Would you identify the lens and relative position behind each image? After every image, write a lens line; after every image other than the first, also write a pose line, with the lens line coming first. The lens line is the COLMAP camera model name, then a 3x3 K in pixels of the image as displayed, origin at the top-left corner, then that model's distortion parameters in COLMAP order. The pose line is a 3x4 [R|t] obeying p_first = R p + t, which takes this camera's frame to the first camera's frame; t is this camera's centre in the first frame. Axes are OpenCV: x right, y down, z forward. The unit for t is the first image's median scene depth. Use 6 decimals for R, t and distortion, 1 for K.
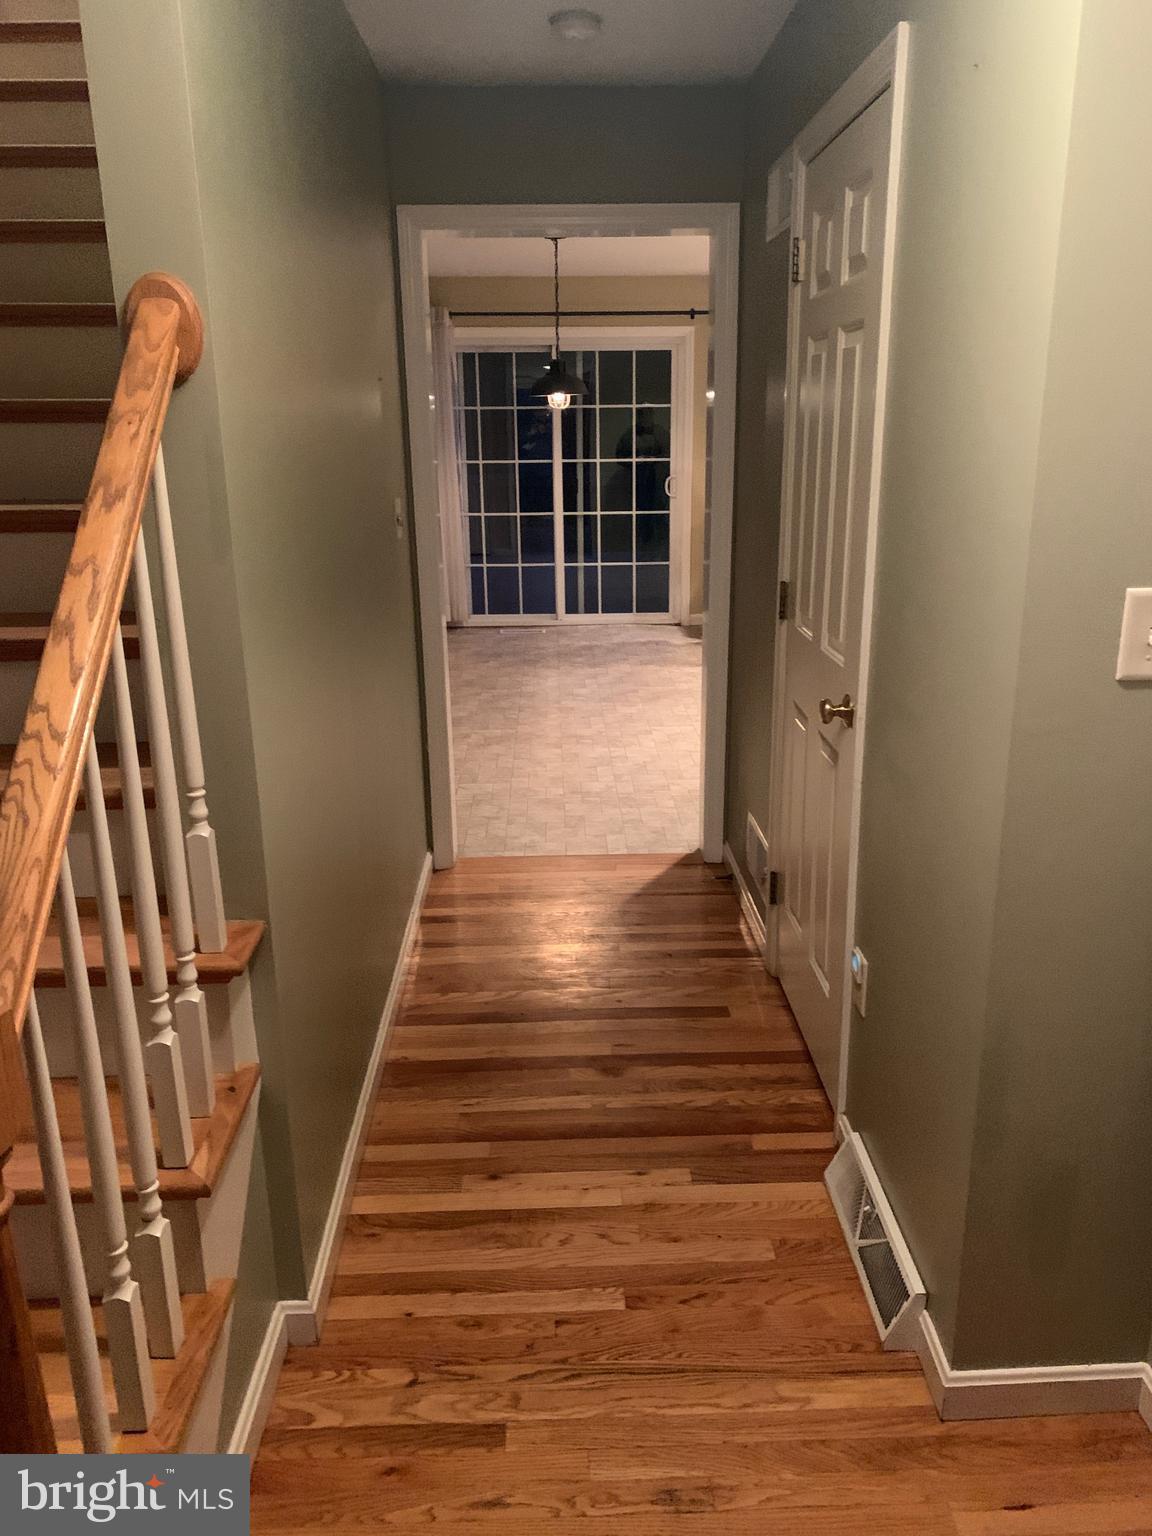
lens RADIAL K [[1187.1, 0, 580.8], [0, 1187.1, 828.3], [0, 0, 1]] dist [0.026989, -0.007120]
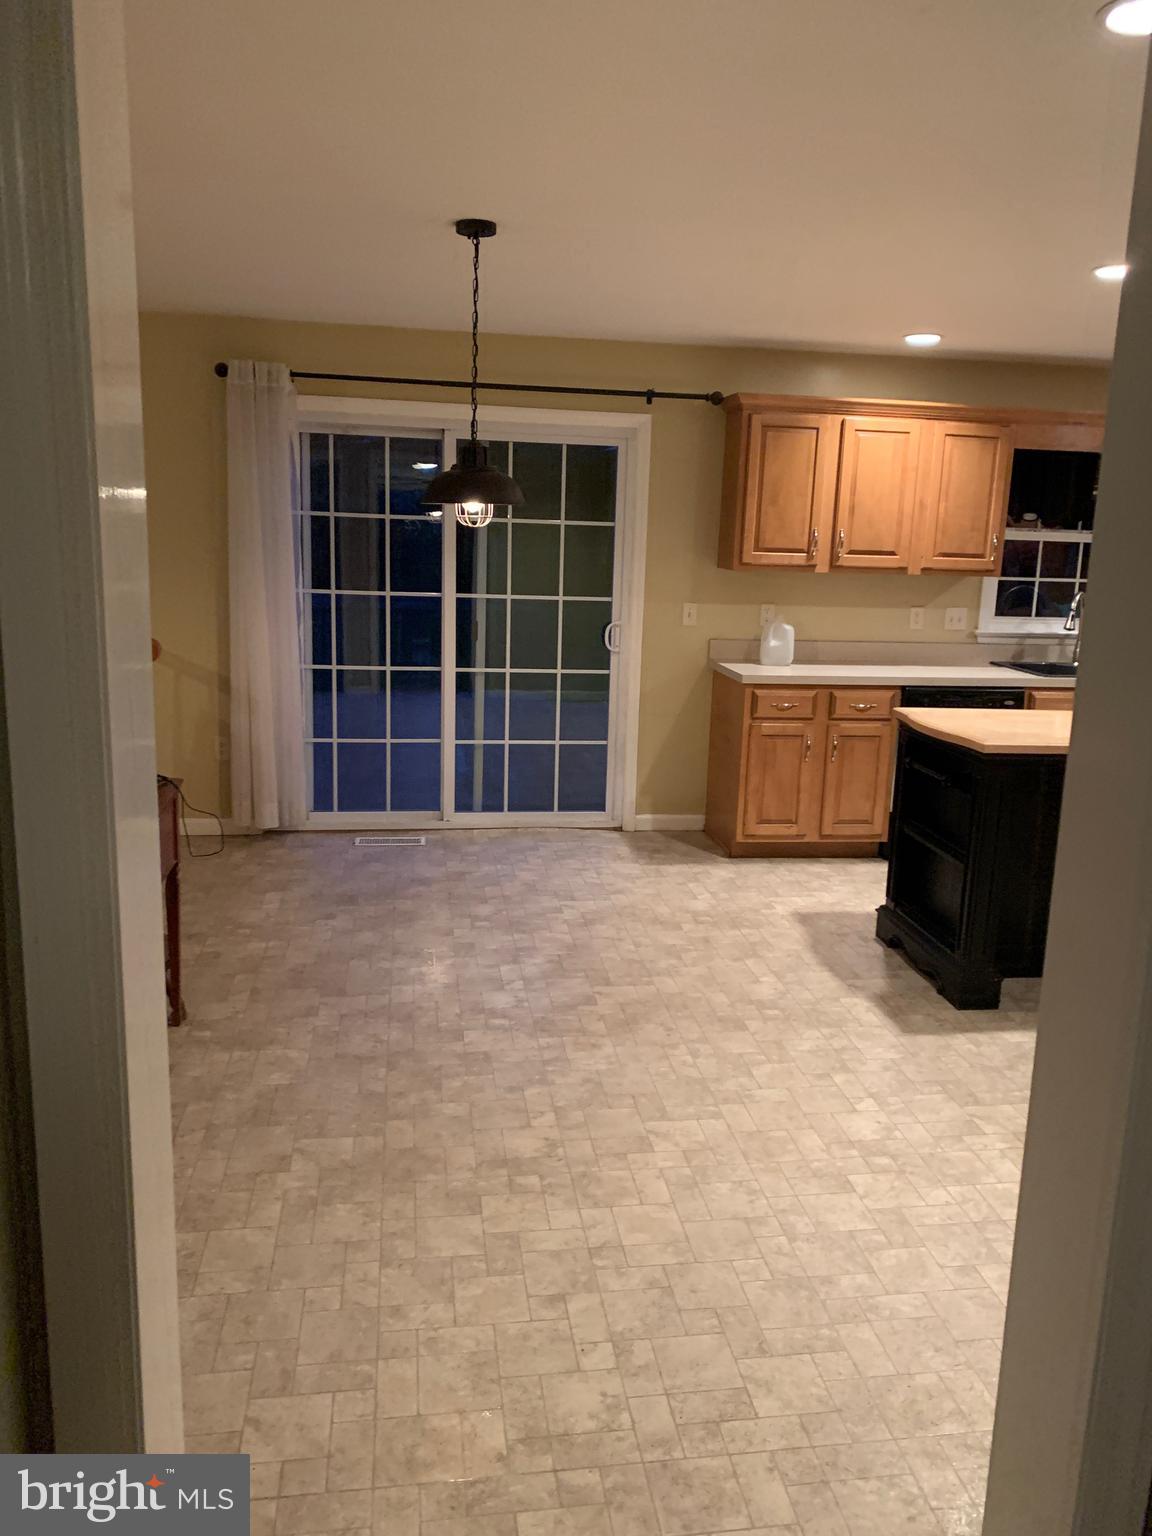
lens RADIAL K [[1187.1, 0, 580.0], [0, 1187.1, 766.1], [0, 0, 1]] dist [0.026989, -0.007120]
pose [[0.992231, 0.018638, 0.123004, -0.027322], [-0.002807, 0.991816, -0.127648, -0.128647], [-0.124377, 0.126311, 0.984163, 0.346102]]
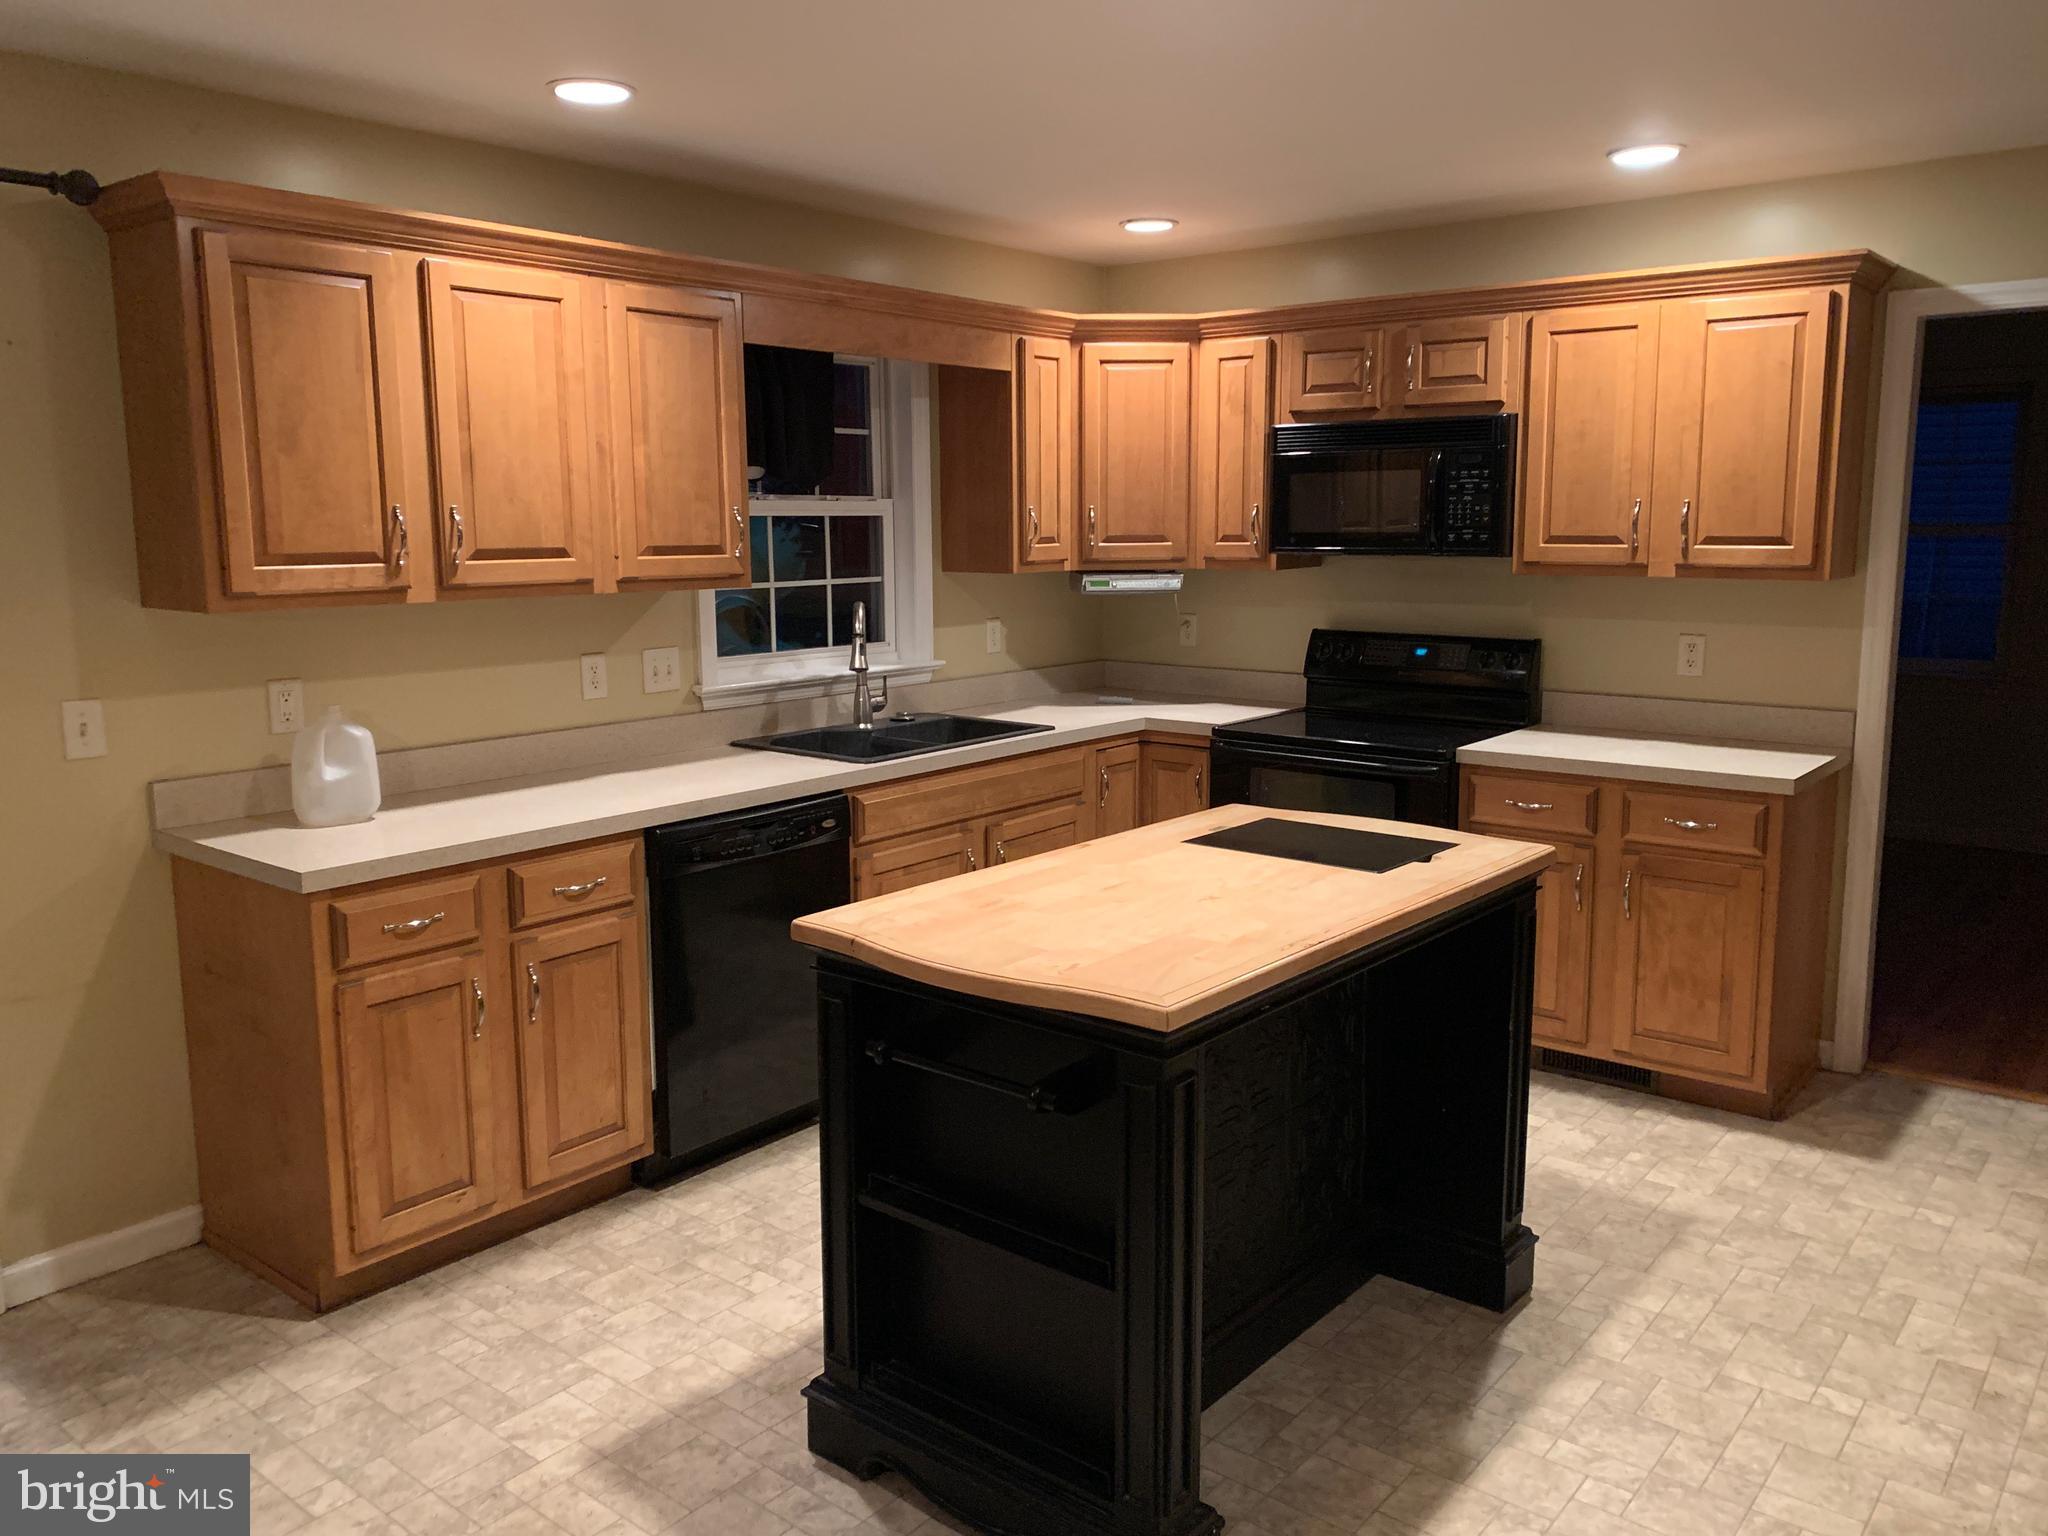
lens RADIAL K [[1582.9, 0, 1032.0], [0, 1582.9, 740.0], [0, 0, 1]] dist [0.026989, -0.007120]
pose [[0.653837, -0.100978, 0.749867, -0.012156], [0.242290, 0.966811, -0.081070, -0.229746], [-0.716793, 0.234692, 0.656603, 0.639948]]
